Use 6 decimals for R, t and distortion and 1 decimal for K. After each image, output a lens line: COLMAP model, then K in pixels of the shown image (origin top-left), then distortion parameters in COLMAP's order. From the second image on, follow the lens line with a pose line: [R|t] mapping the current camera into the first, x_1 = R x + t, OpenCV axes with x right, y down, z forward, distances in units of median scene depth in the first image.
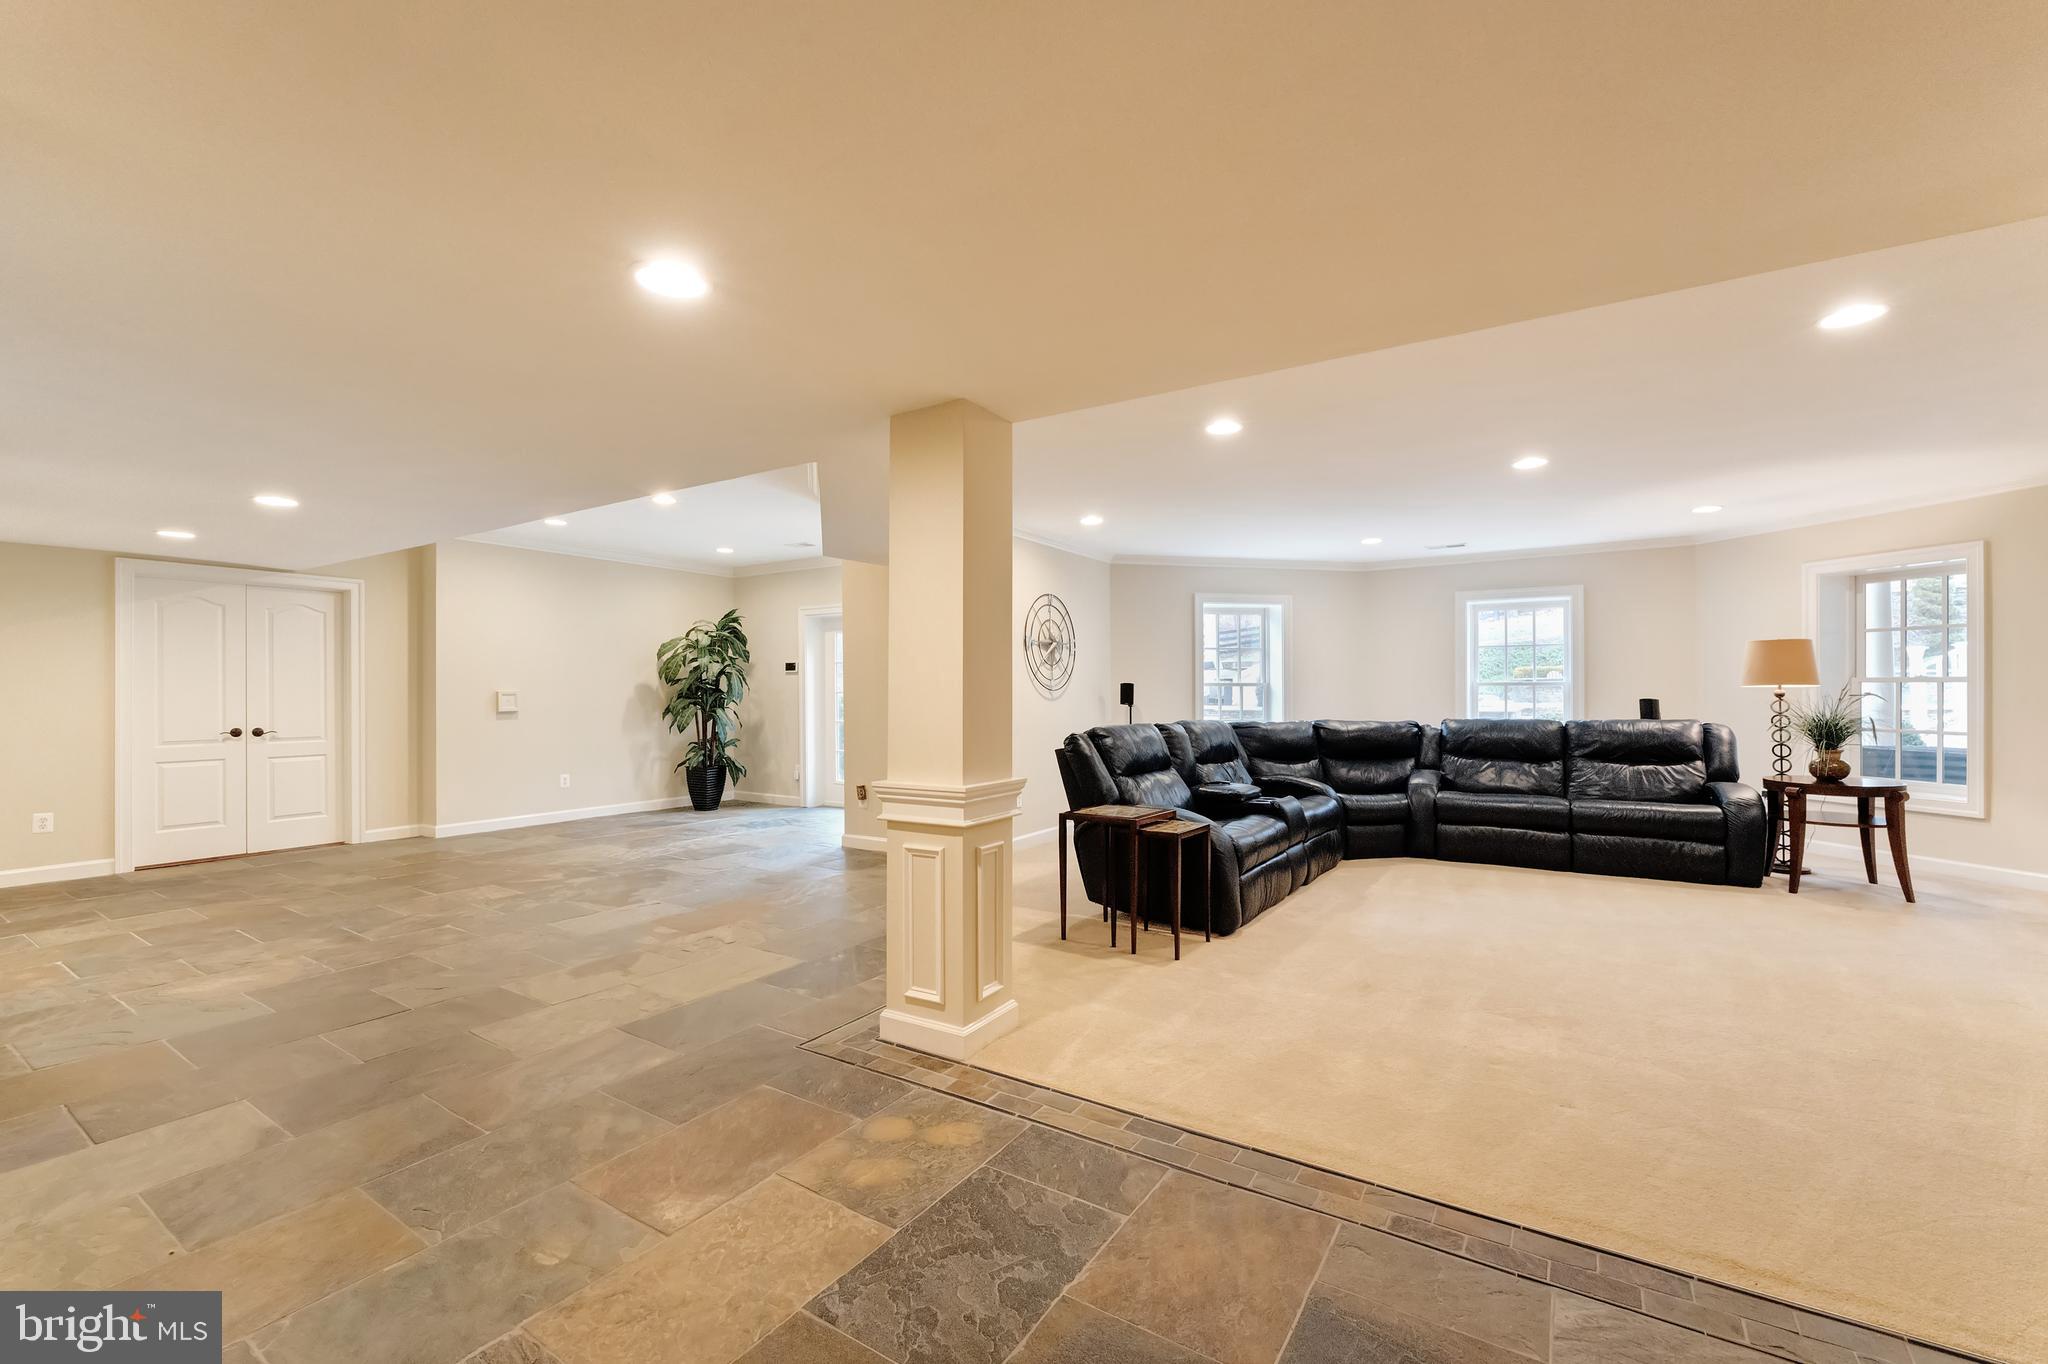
lens RADIAL K [[849.6, 0, 1032.0], [0, 849.6, 695.0], [0, 0, 1]] dist [-0.000607, 0.001319]
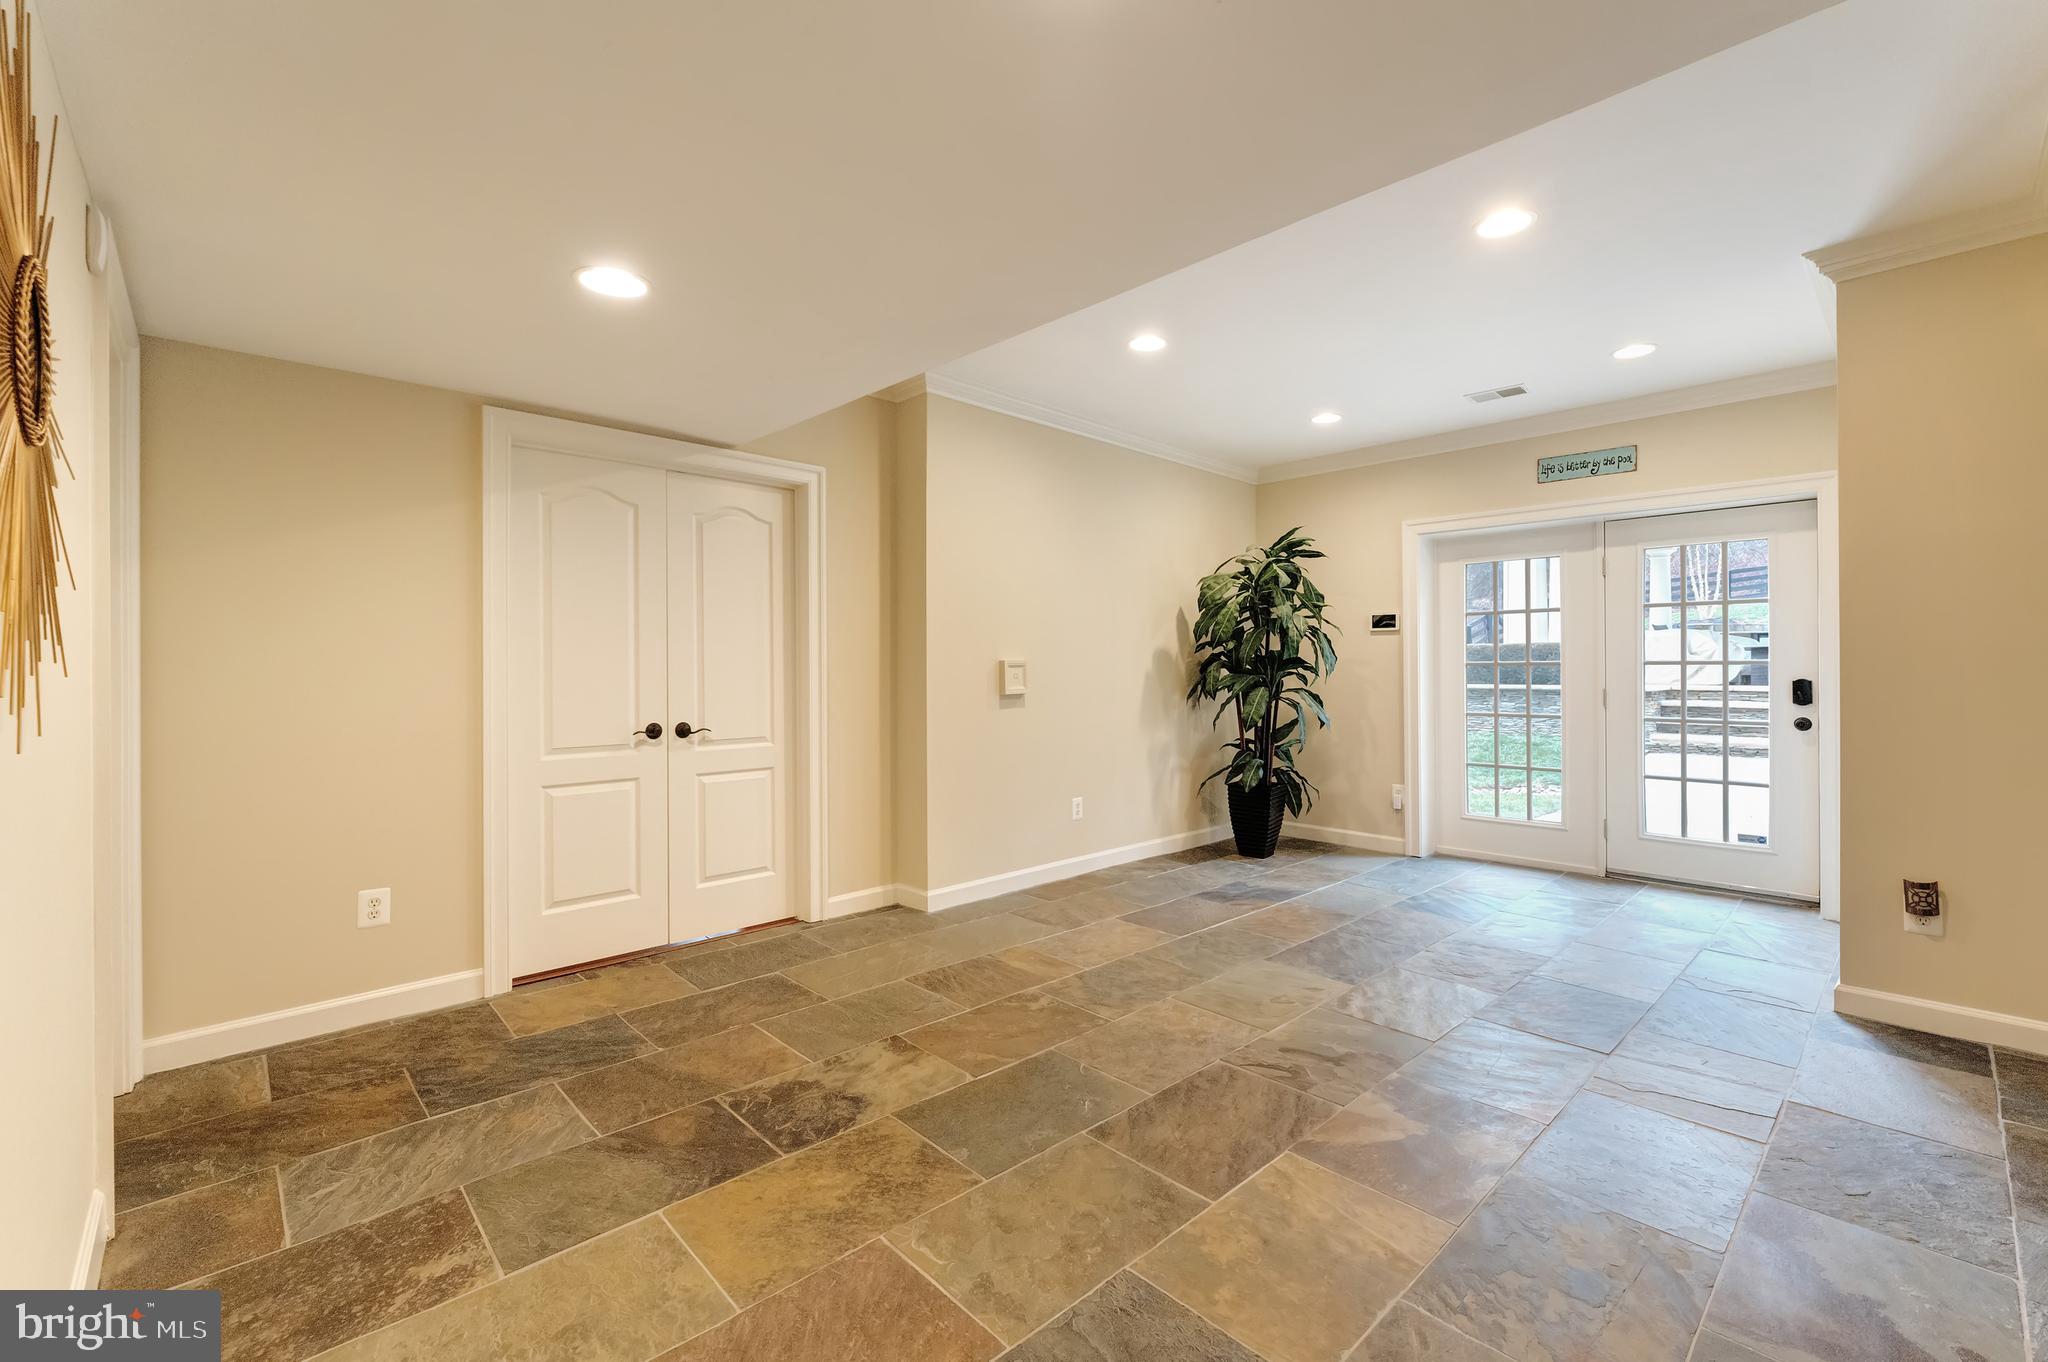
lens RADIAL K [[849.6, 0, 1016.3], [0, 849.6, 674.6], [0, 0, 1]] dist [-0.000607, 0.001319]
pose [[0.973058, 0.006187, -0.230476, -0.510801], [-0.004363, 0.999955, 0.008425, 0.000904], [0.230518, -0.007192, 0.973042, 0.452630]]
